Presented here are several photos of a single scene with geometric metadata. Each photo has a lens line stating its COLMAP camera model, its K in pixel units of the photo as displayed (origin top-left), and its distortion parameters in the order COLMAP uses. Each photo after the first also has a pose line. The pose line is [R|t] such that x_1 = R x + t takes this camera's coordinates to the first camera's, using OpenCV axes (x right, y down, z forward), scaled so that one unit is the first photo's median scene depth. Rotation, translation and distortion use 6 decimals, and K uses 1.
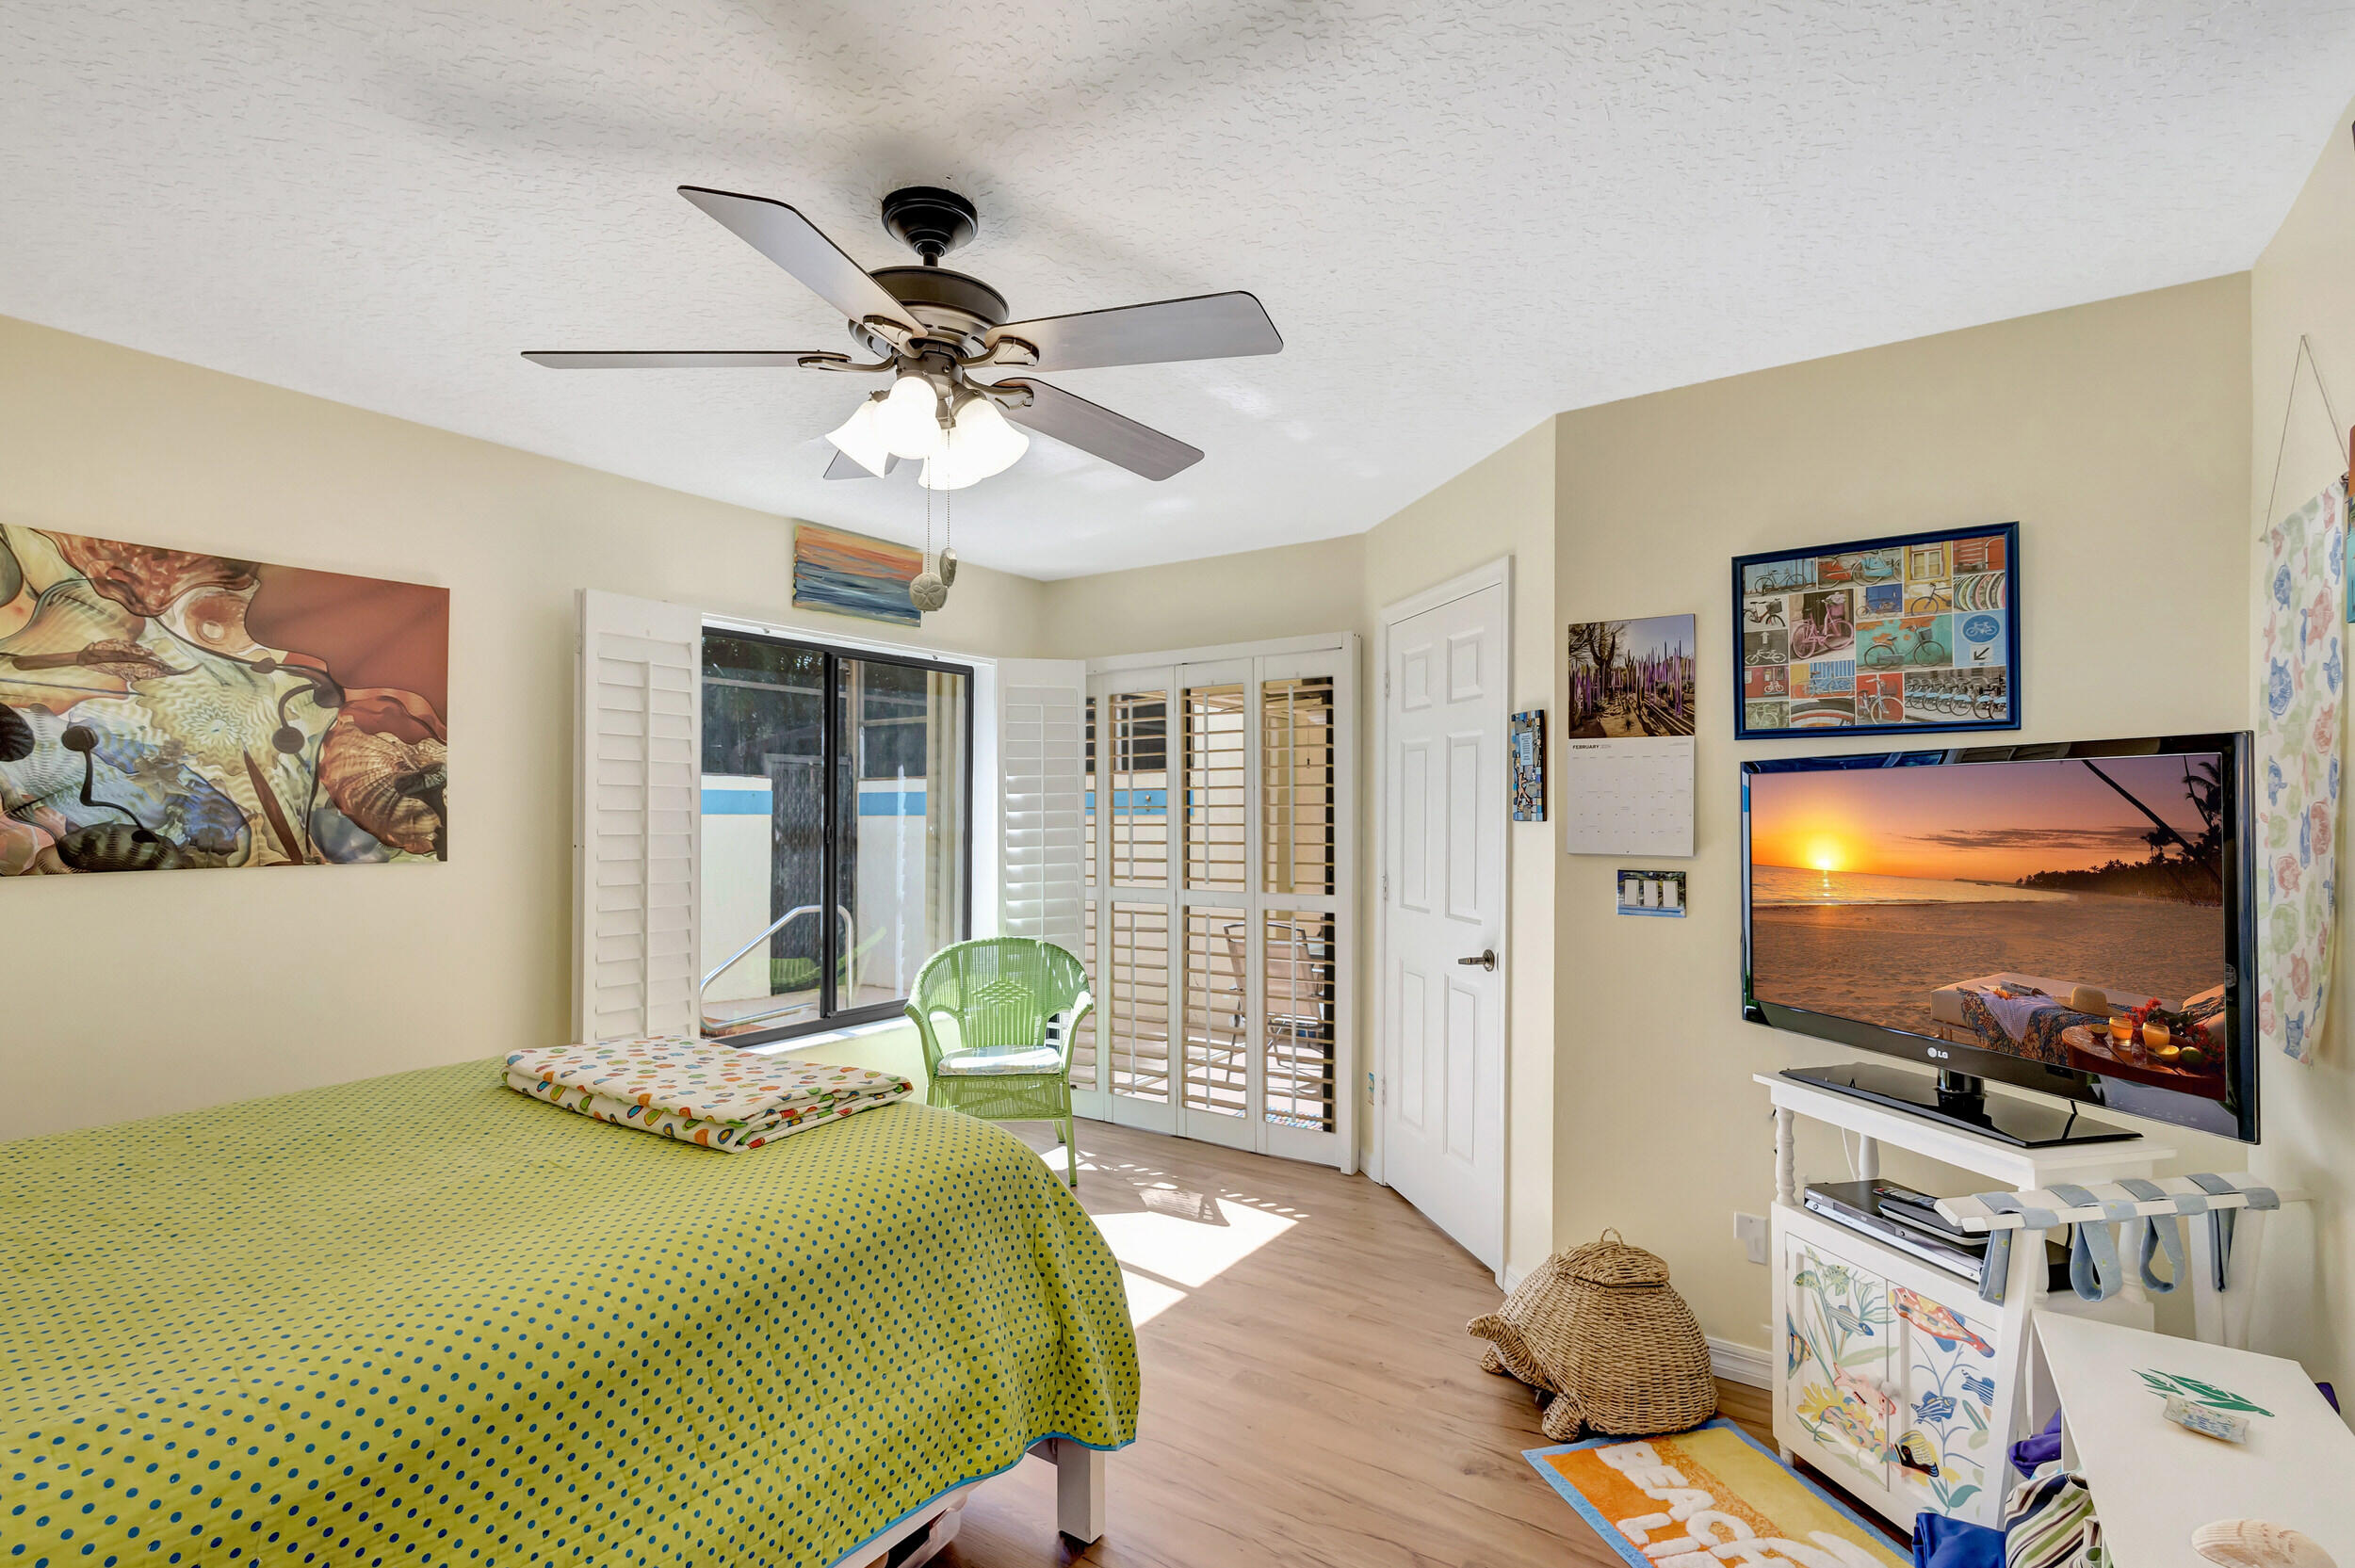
lens RADIAL K [[1075.9, 0, 1185.1], [0, 1075.9, 790.6], [0, 0, 1]] dist [0.017142, -0.004799]
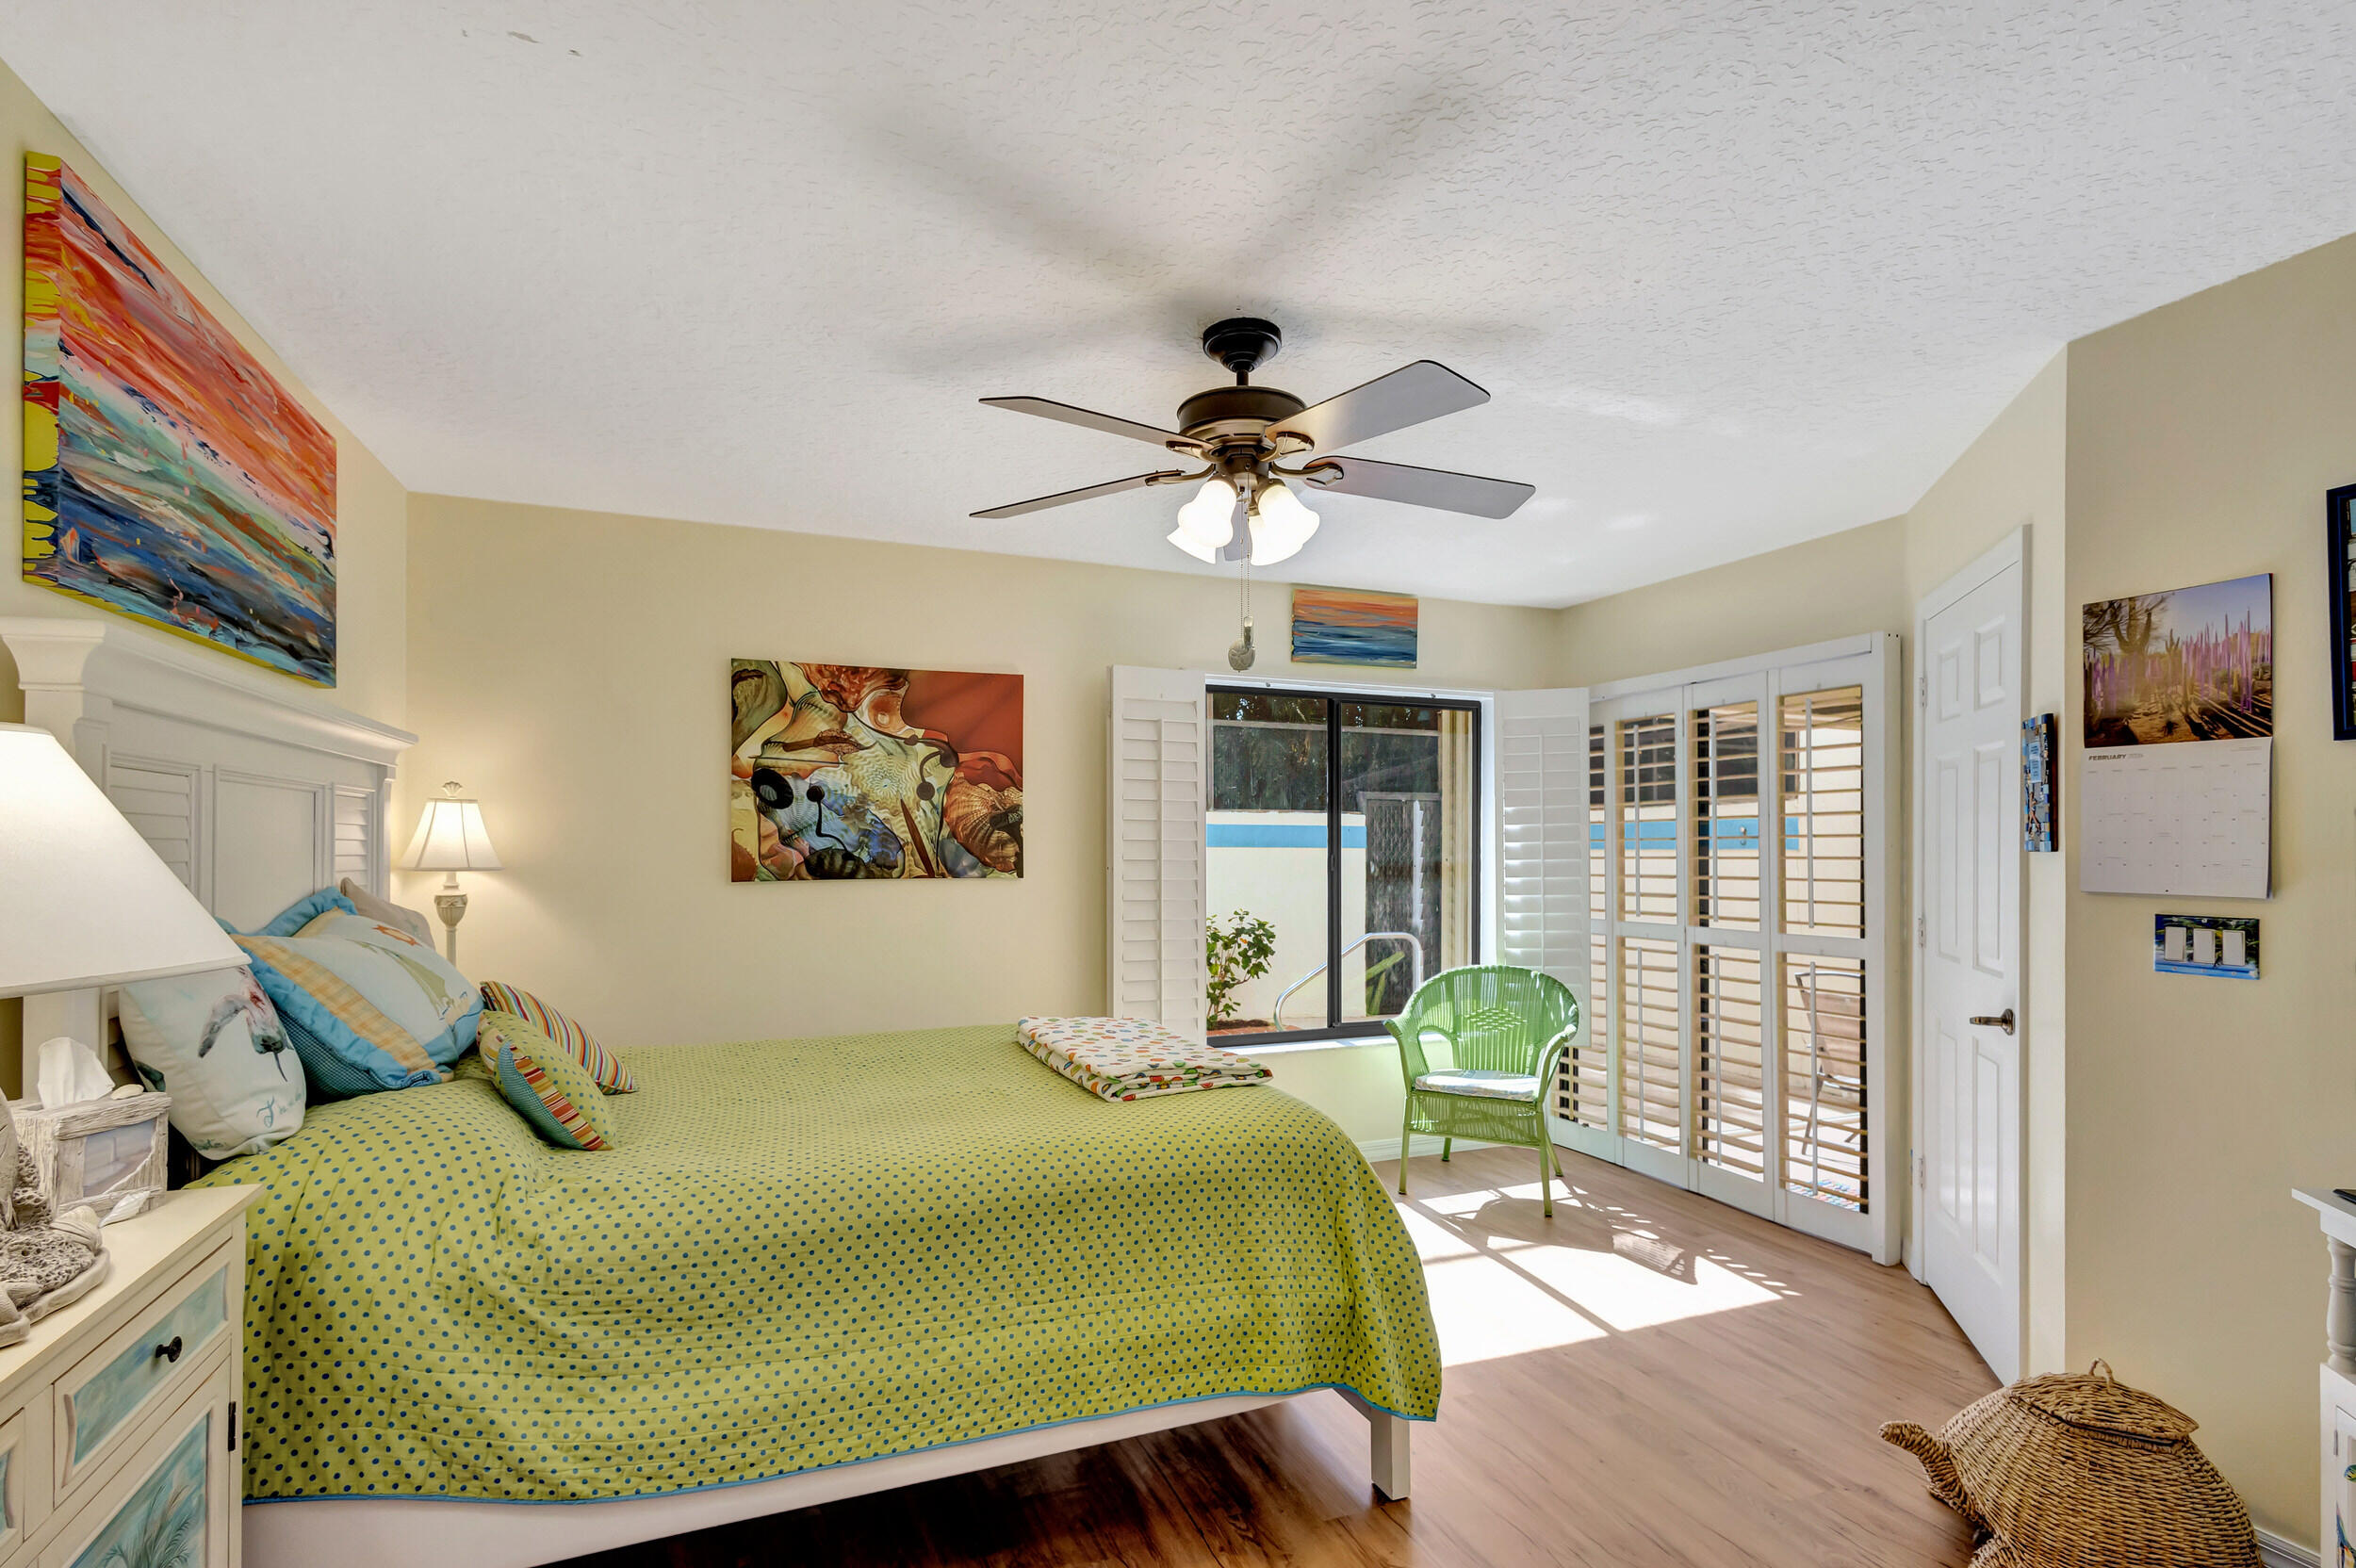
lens RADIAL K [[1076.5, 0, 1205.6], [0, 1076.5, 826.4], [0, 0, 1]] dist [0.017142, -0.004799]
pose [[0.853960, -0.008226, -0.520274, 0.228339], [0.008929, 0.999959, -0.001154, 0.005097], [0.520263, -0.003660, 0.853999, -0.027280]]
